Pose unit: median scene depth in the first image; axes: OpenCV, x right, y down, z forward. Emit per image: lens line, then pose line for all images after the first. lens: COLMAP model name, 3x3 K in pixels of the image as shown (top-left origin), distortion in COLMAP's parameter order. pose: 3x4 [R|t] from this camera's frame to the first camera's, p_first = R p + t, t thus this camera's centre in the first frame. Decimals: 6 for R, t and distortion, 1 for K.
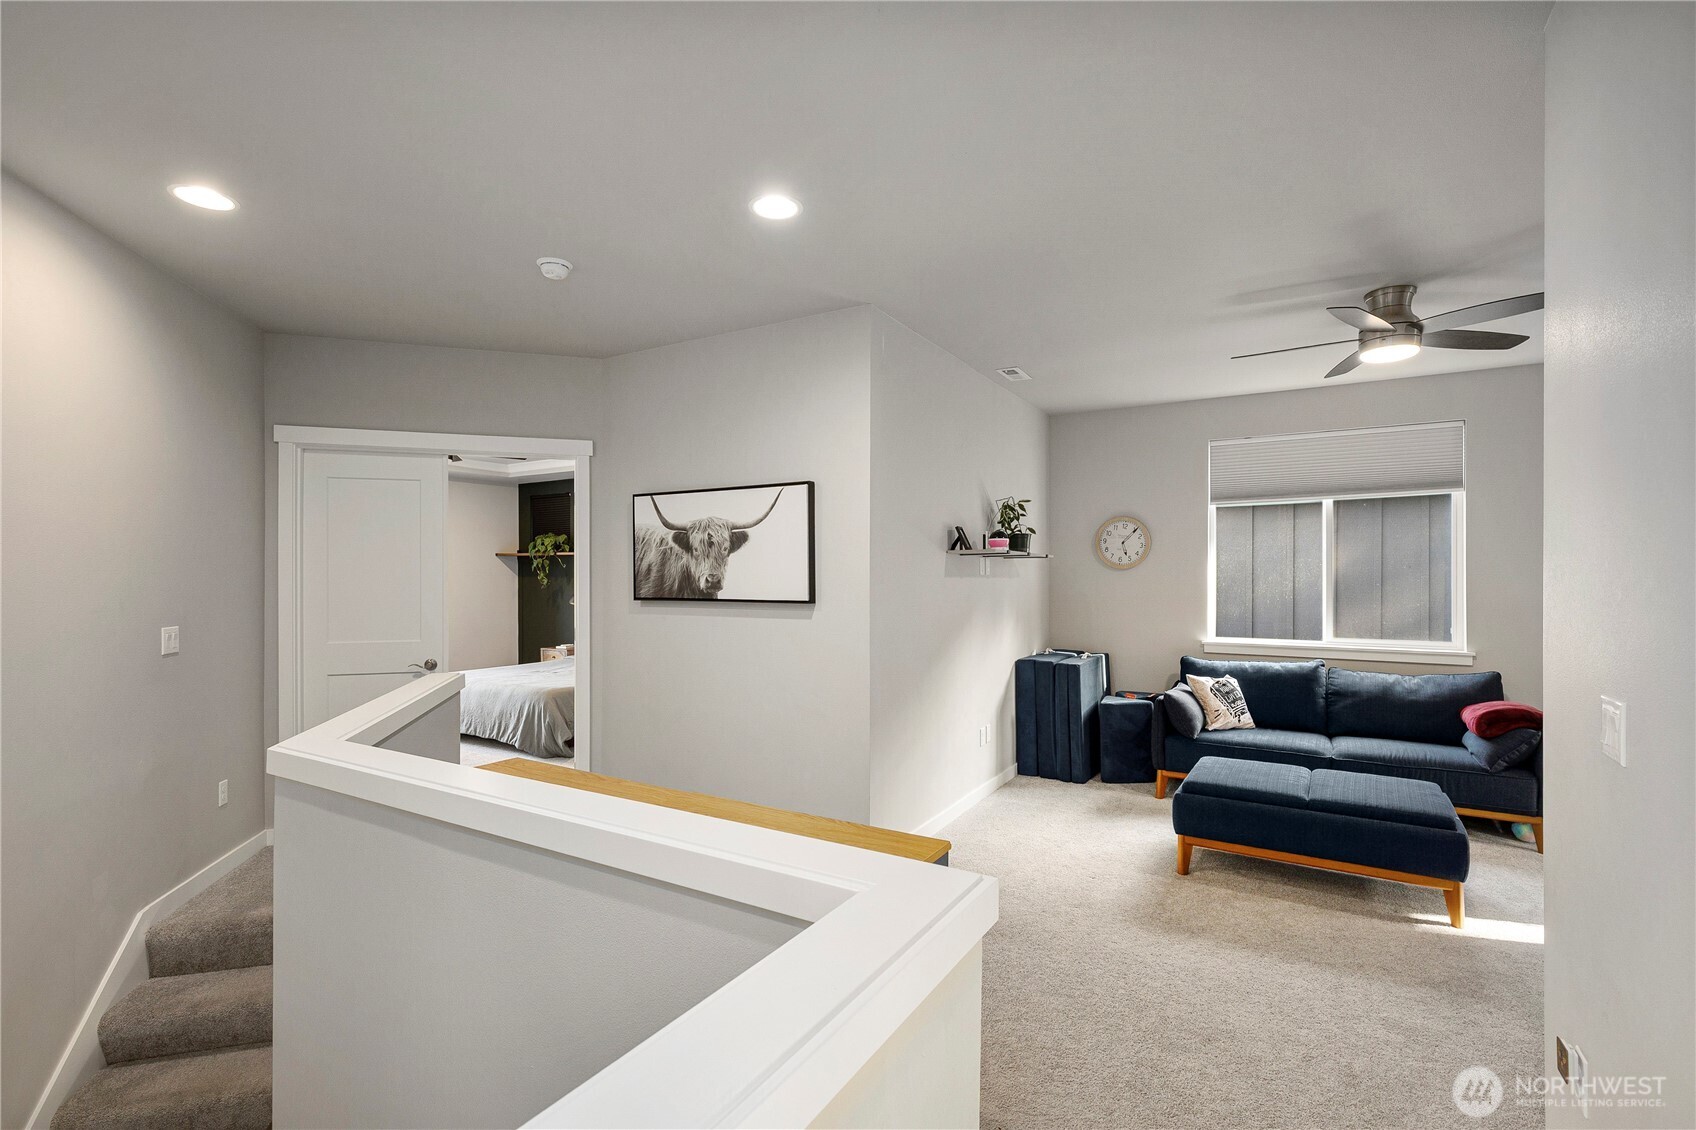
lens RADIAL K [[768.5, 0, 848.5], [0, 768.5, 567.9], [0, 0, 1]] dist [0.004020, -0.000227]
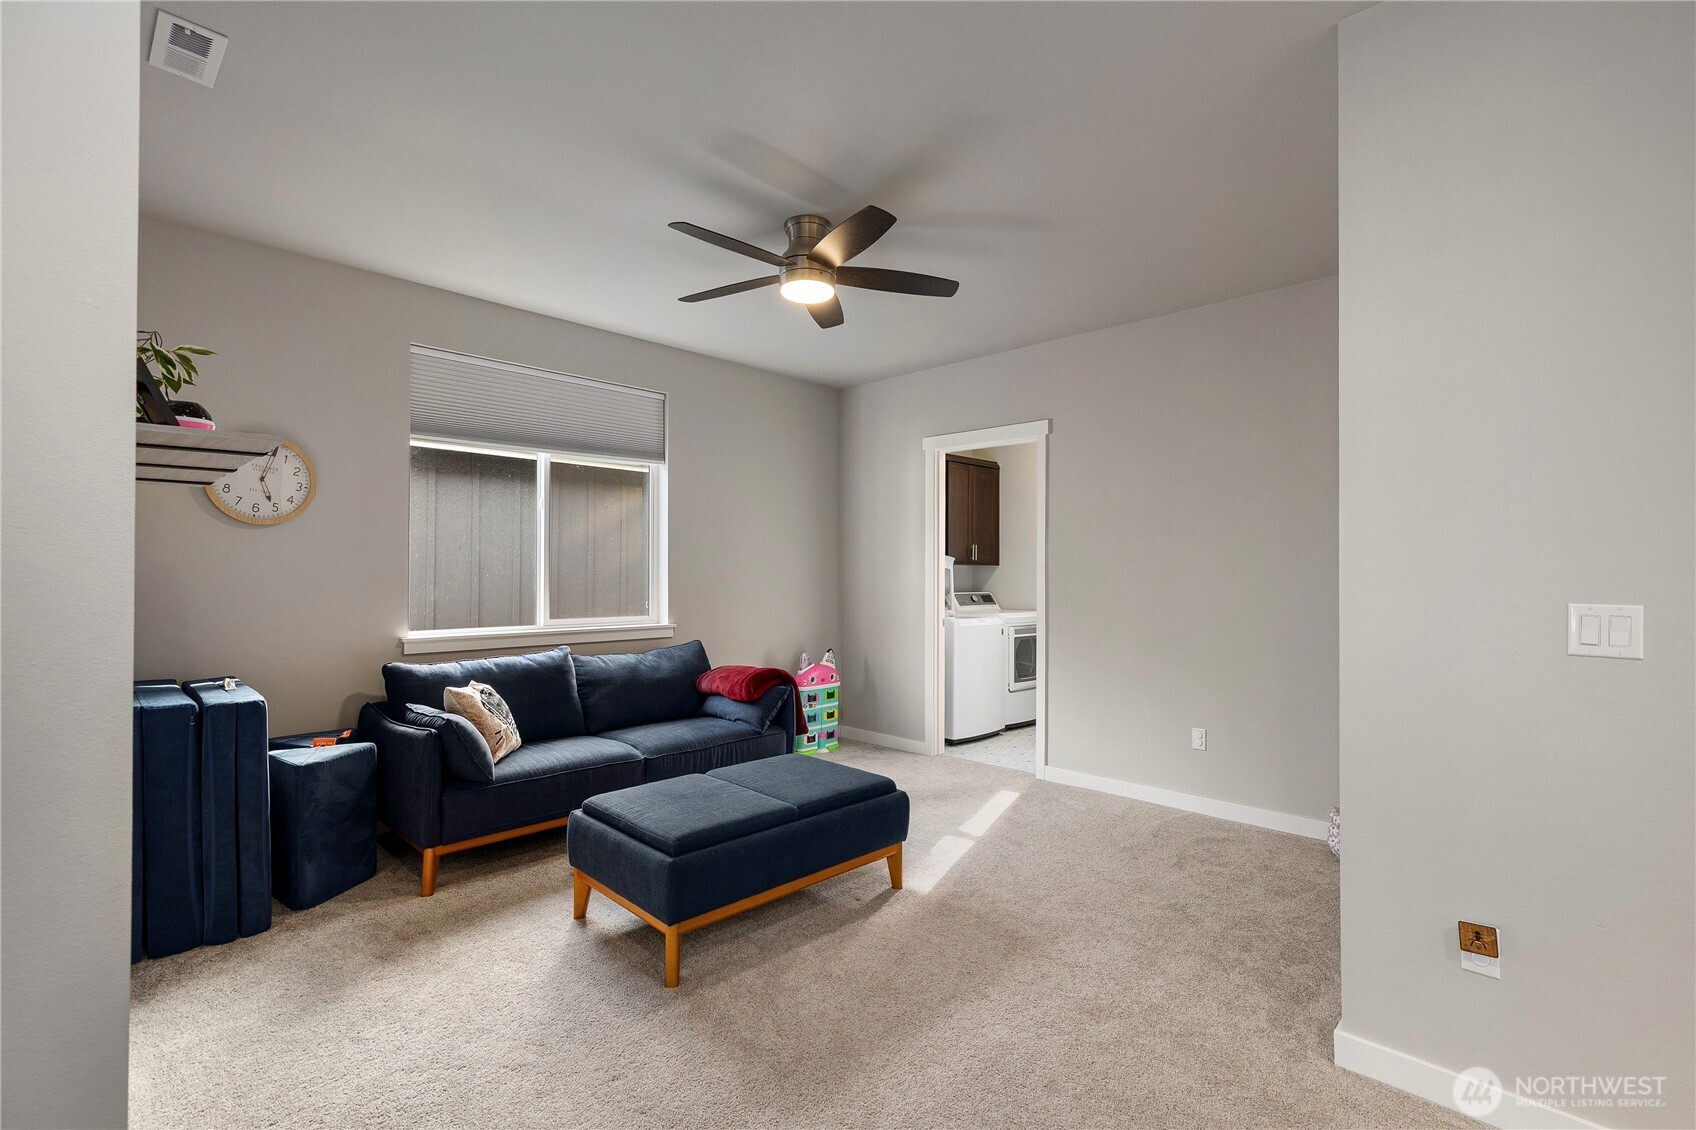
lens RADIAL K [[768.5, 0, 848.6], [0, 768.5, 566.8], [0, 0, 1]] dist [0.004020, -0.000227]
pose [[0.227019, 0.008854, 0.973850, -0.119713], [-0.009002, 0.999935, -0.006992, 0.038193], [-0.973849, -0.007179, 0.227084, 0.527591]]
